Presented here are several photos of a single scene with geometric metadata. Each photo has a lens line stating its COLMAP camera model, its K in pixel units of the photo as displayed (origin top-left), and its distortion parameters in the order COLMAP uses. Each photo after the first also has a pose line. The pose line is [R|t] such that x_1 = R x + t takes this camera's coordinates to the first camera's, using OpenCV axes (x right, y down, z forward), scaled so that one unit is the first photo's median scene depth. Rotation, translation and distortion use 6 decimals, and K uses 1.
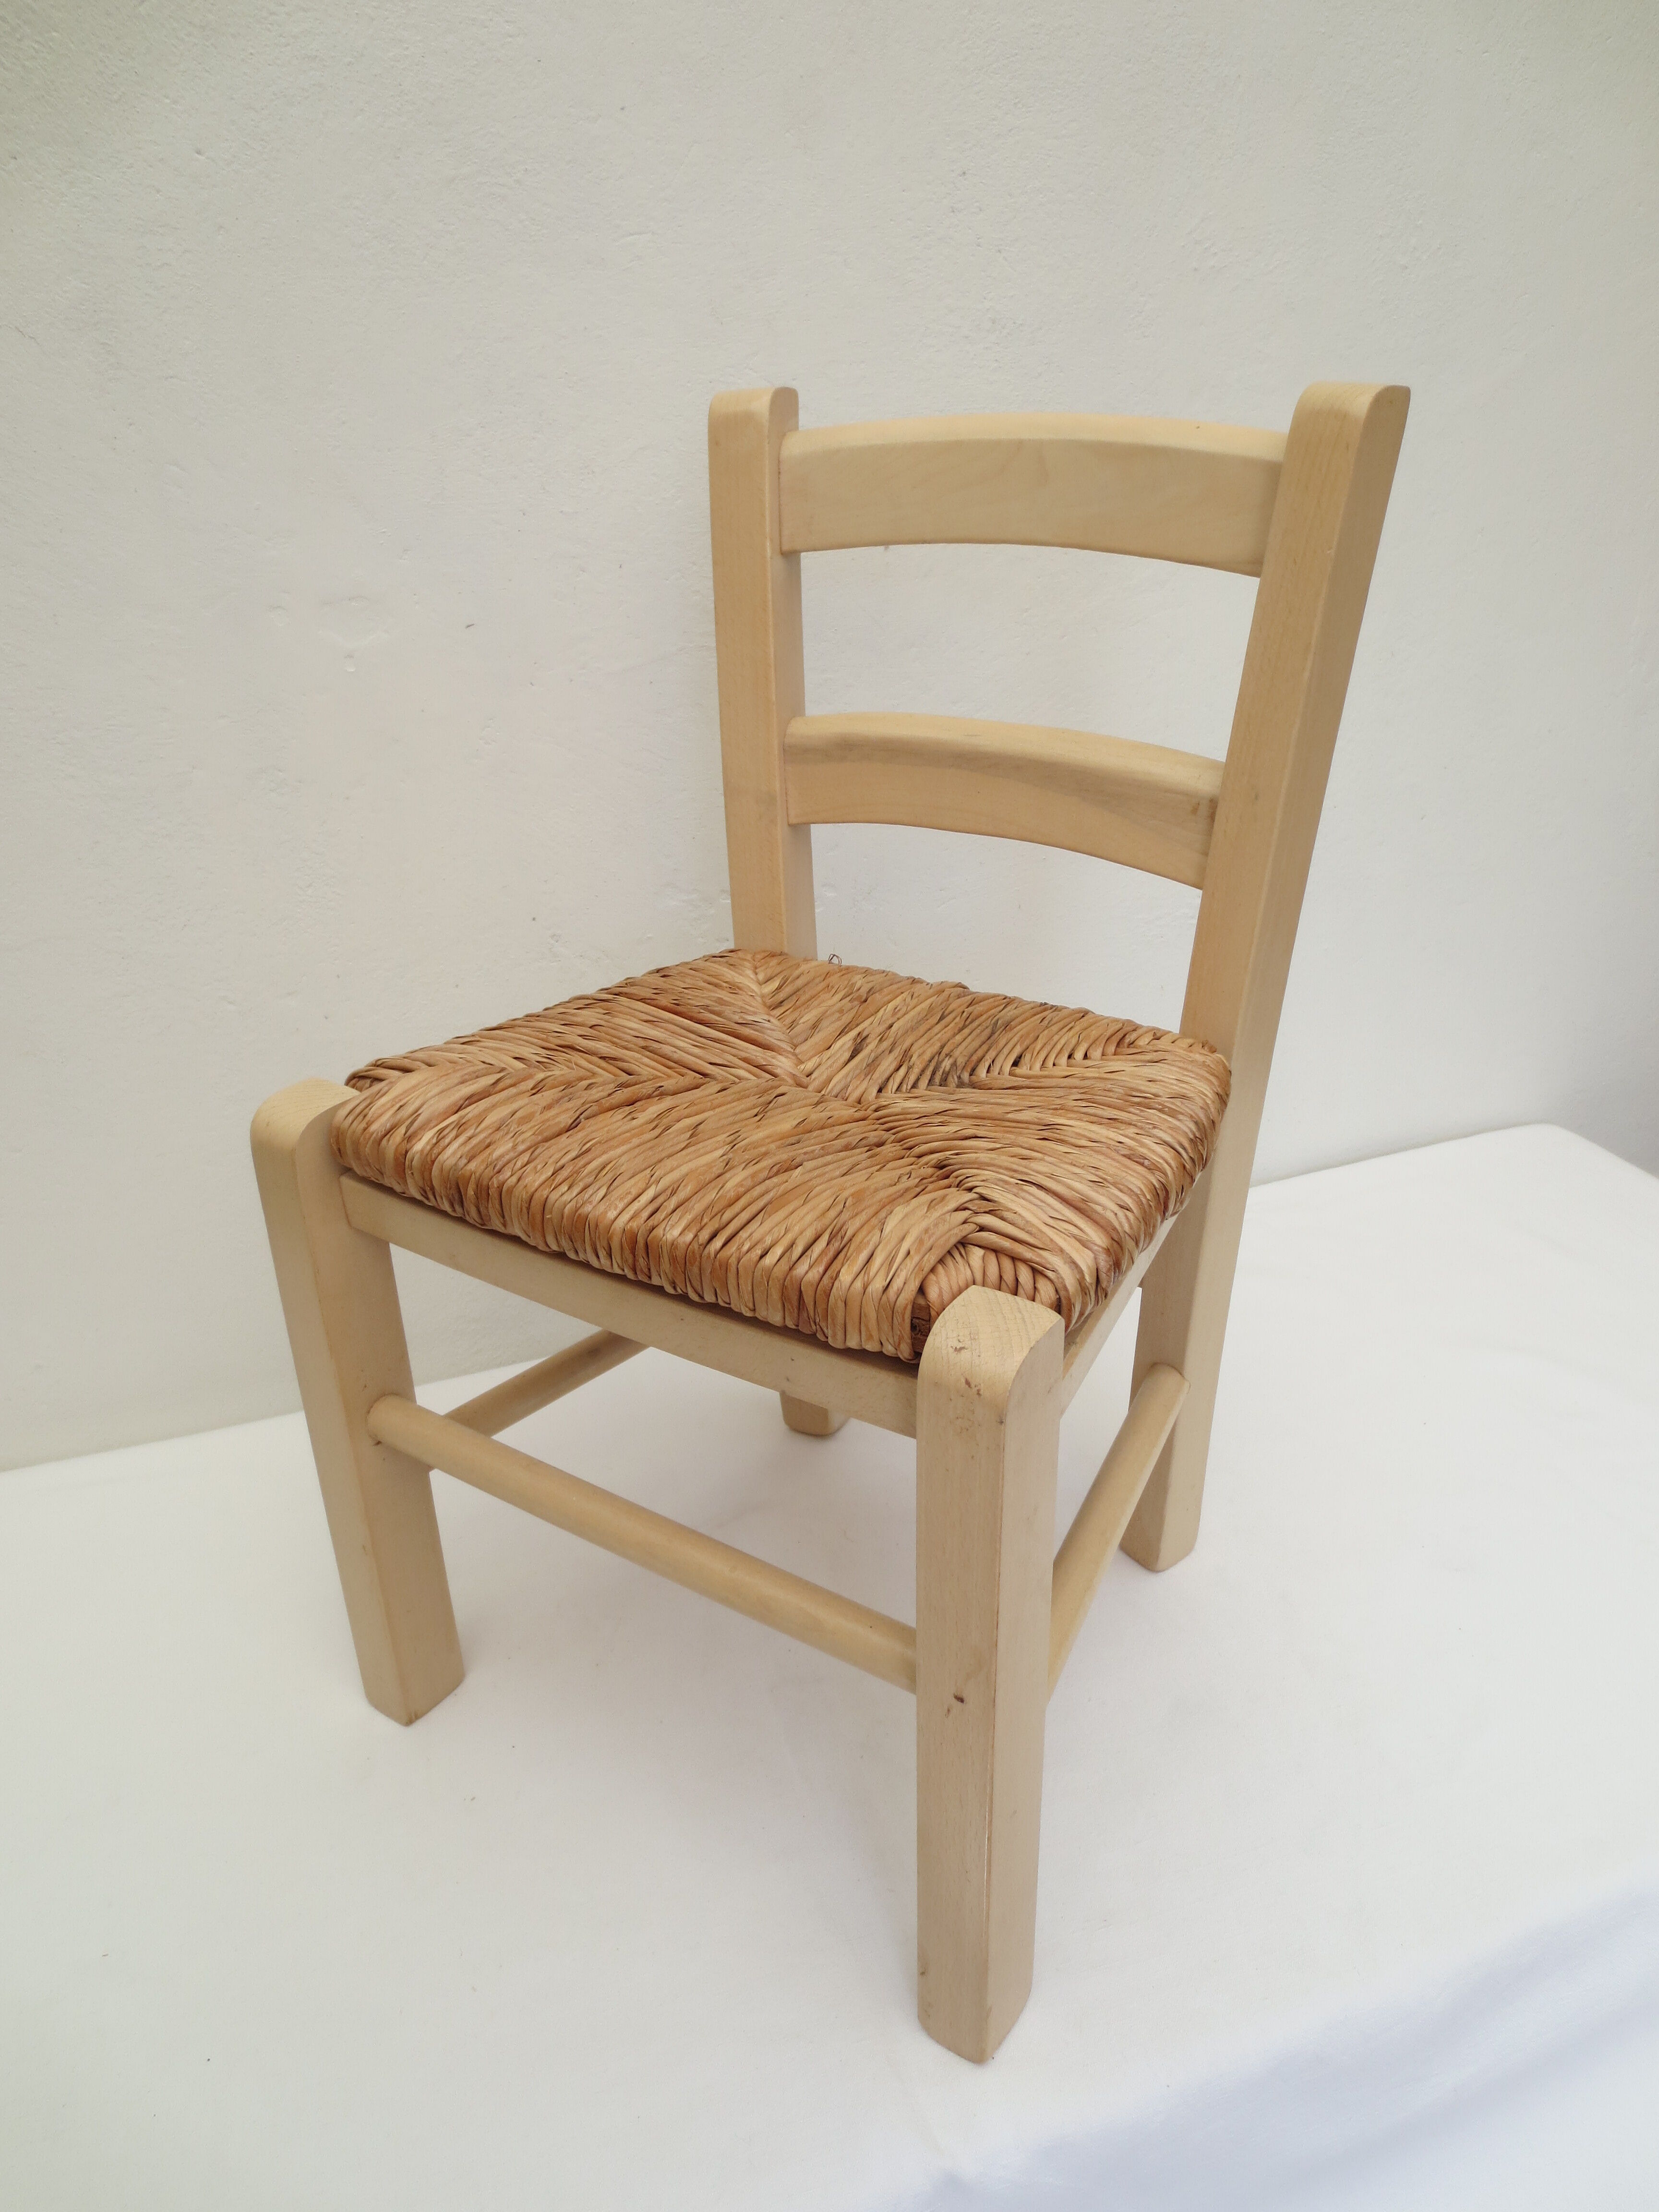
lens RADIAL K [[1528.7, 0, 829.5], [0, 1528.7, 1106.0], [0, 0, 1]] dist [-0.027761, -0.001196]
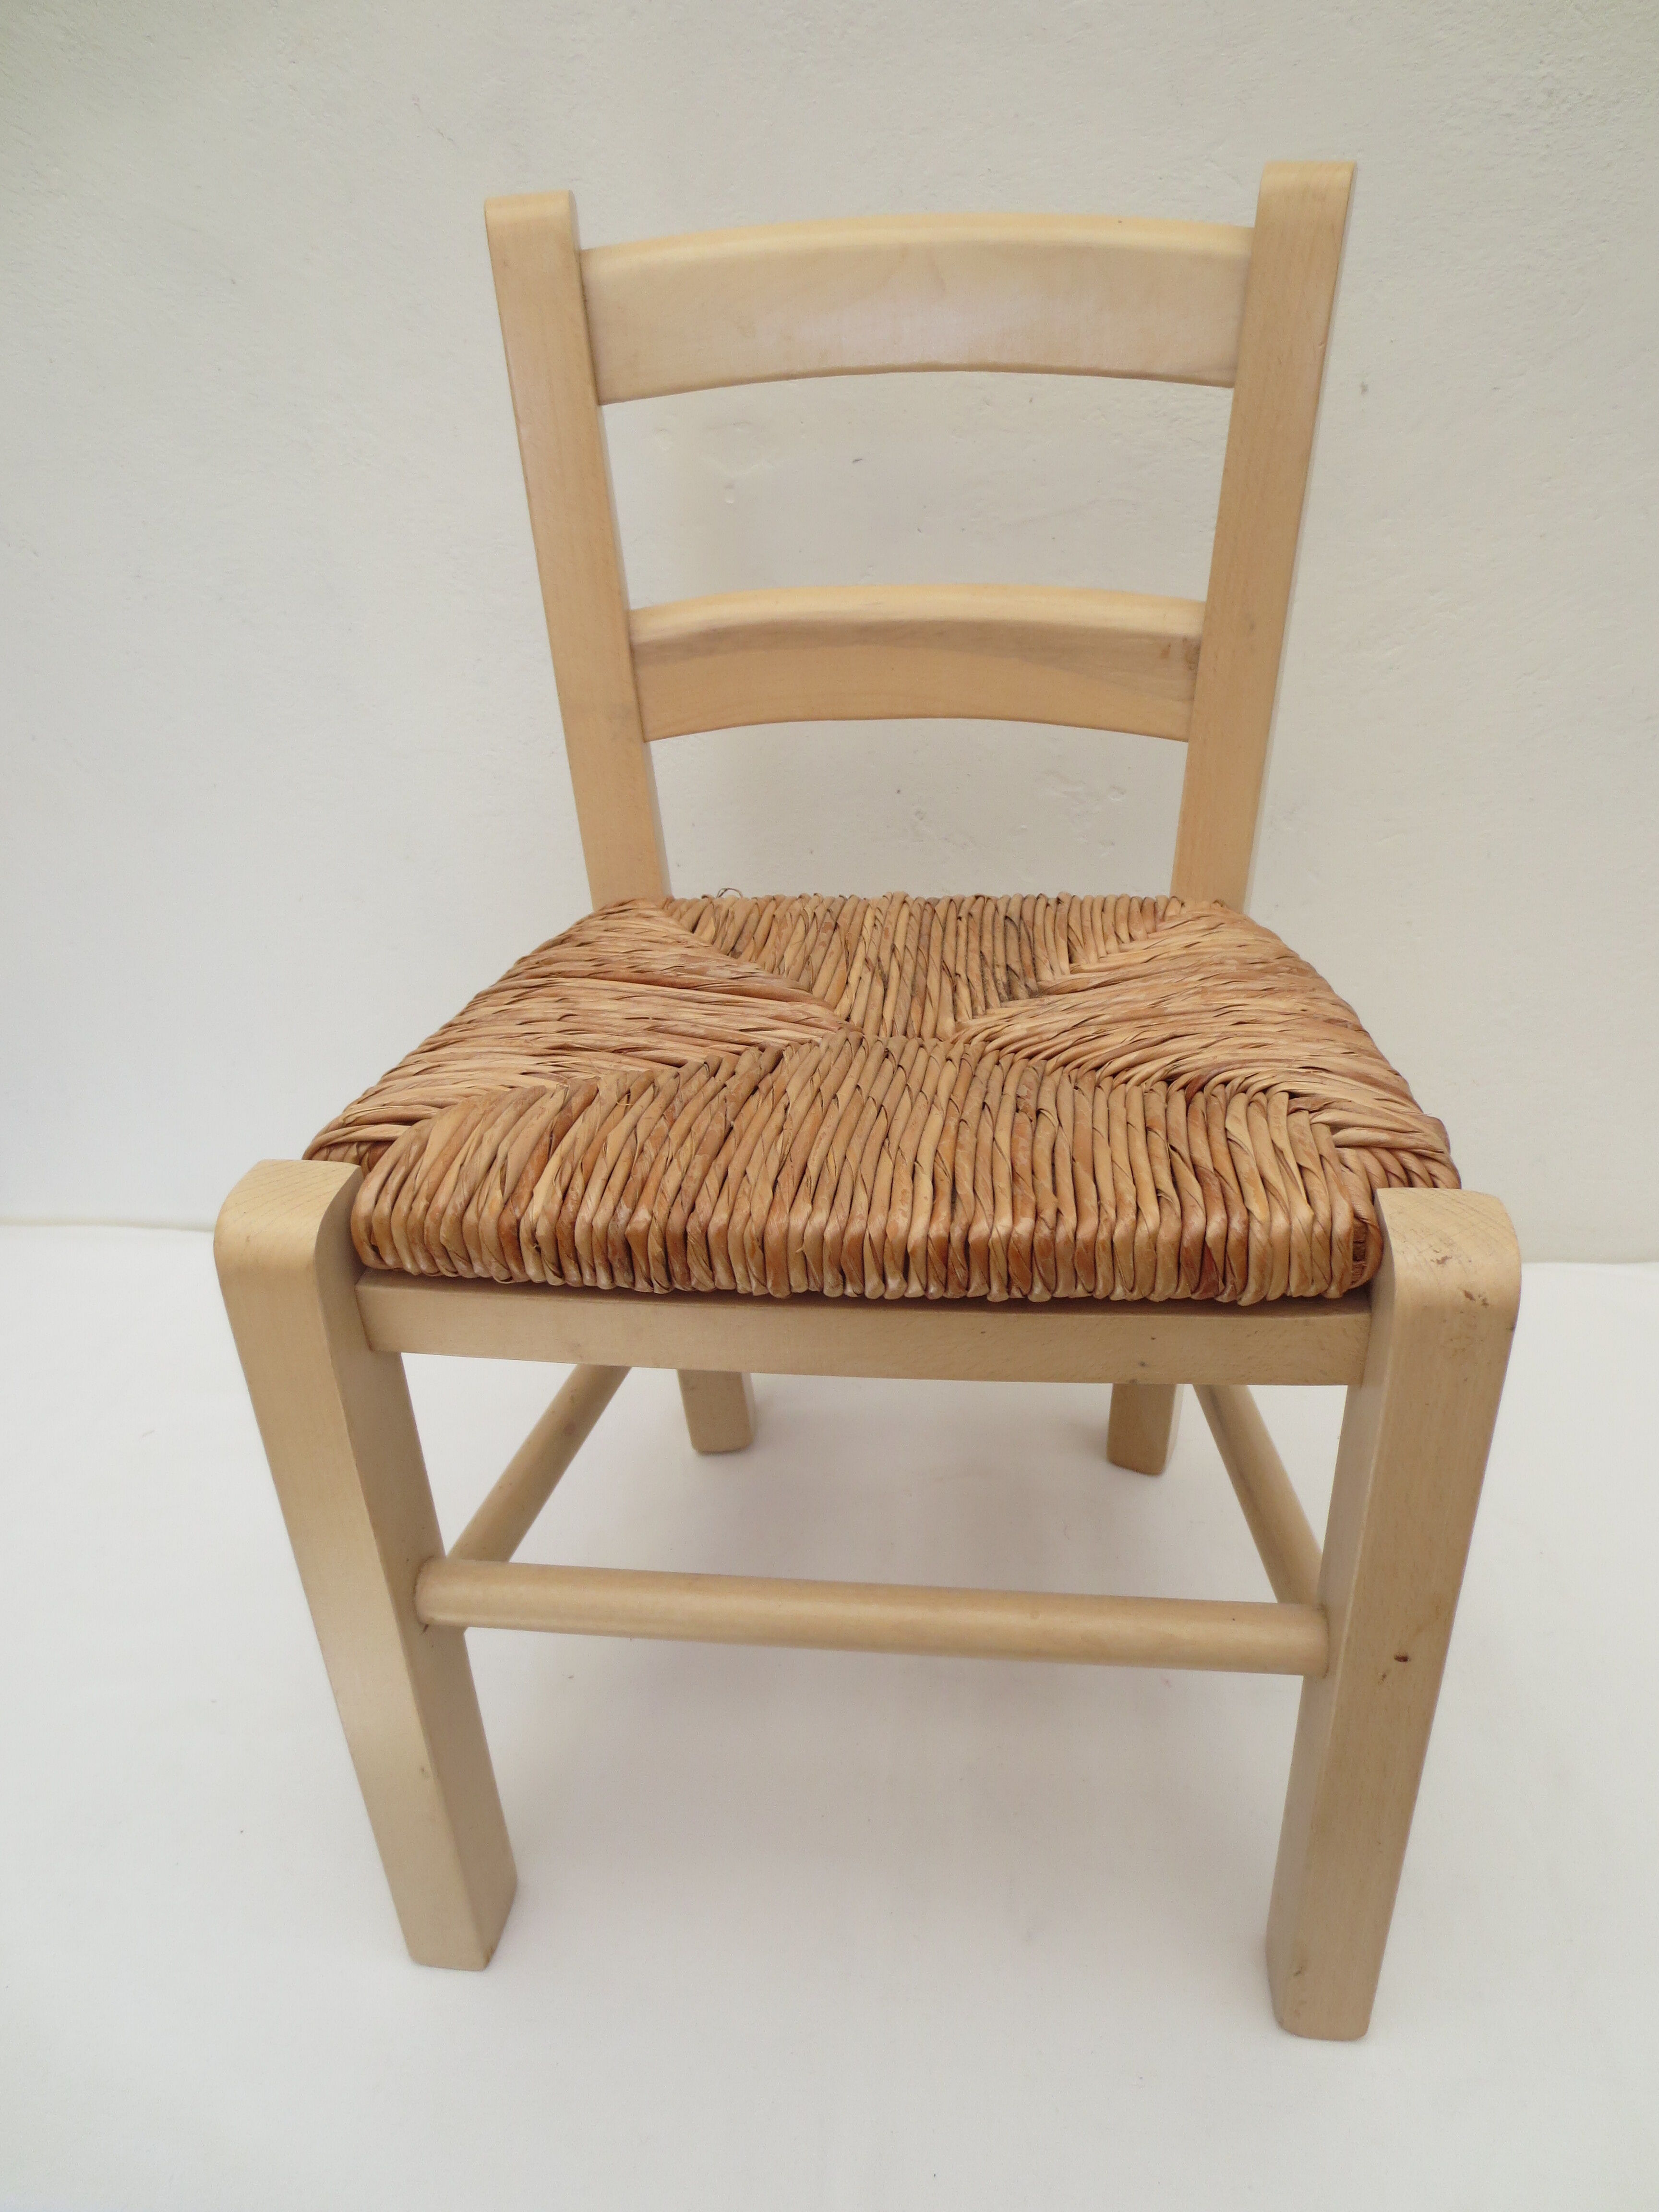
lens RADIAL K [[1528.7, 0, 829.5], [0, 1528.7, 1106.0], [0, 0, 1]] dist [-0.027761, -0.001196]
pose [[0.892762, -0.222735, 0.391618, -0.340636], [0.207722, 0.974836, 0.080905, -0.042097], [-0.399784, 0.009119, 0.916564, 0.224883]]
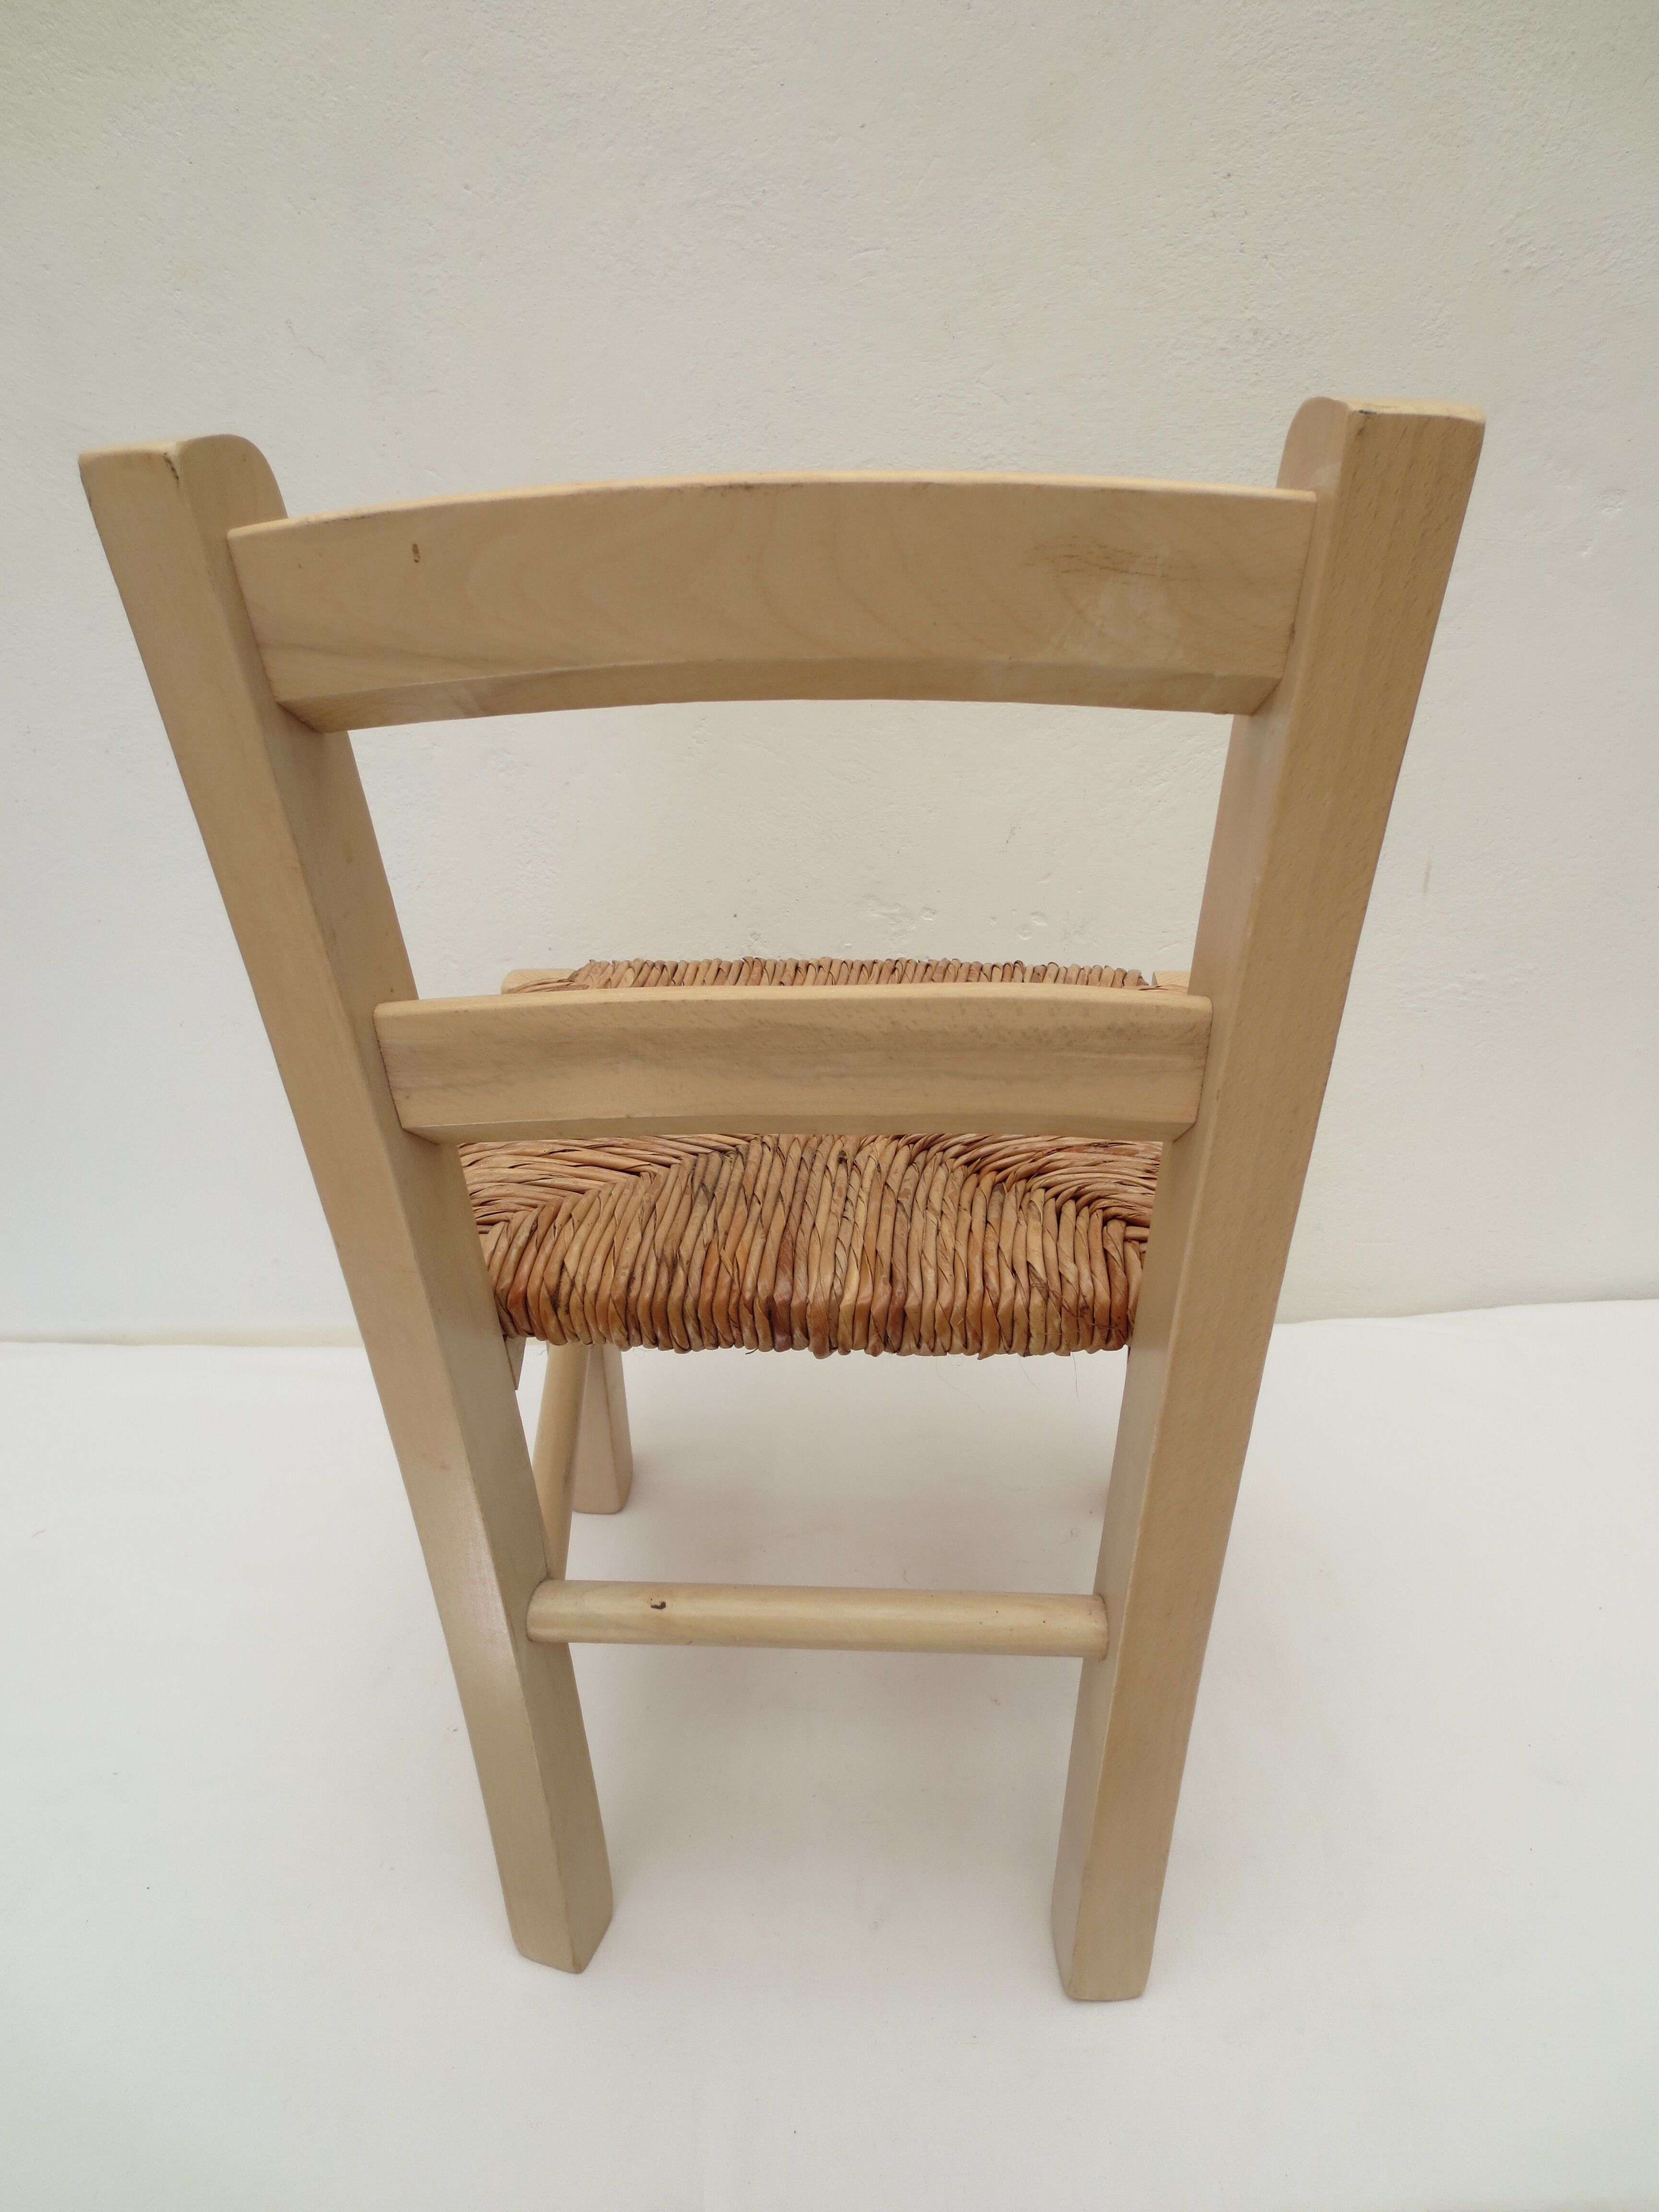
lens RADIAL K [[1528.7, 0, 829.5], [0, 1528.7, 1106.0], [0, 0, 1]] dist [-0.027761, -0.001196]
pose [[0.938155, 0.142158, -0.315683, 0.275148], [-0.145795, 0.989240, 0.012195, -0.022551], [0.314020, 0.034584, 0.948786, 0.059941]]
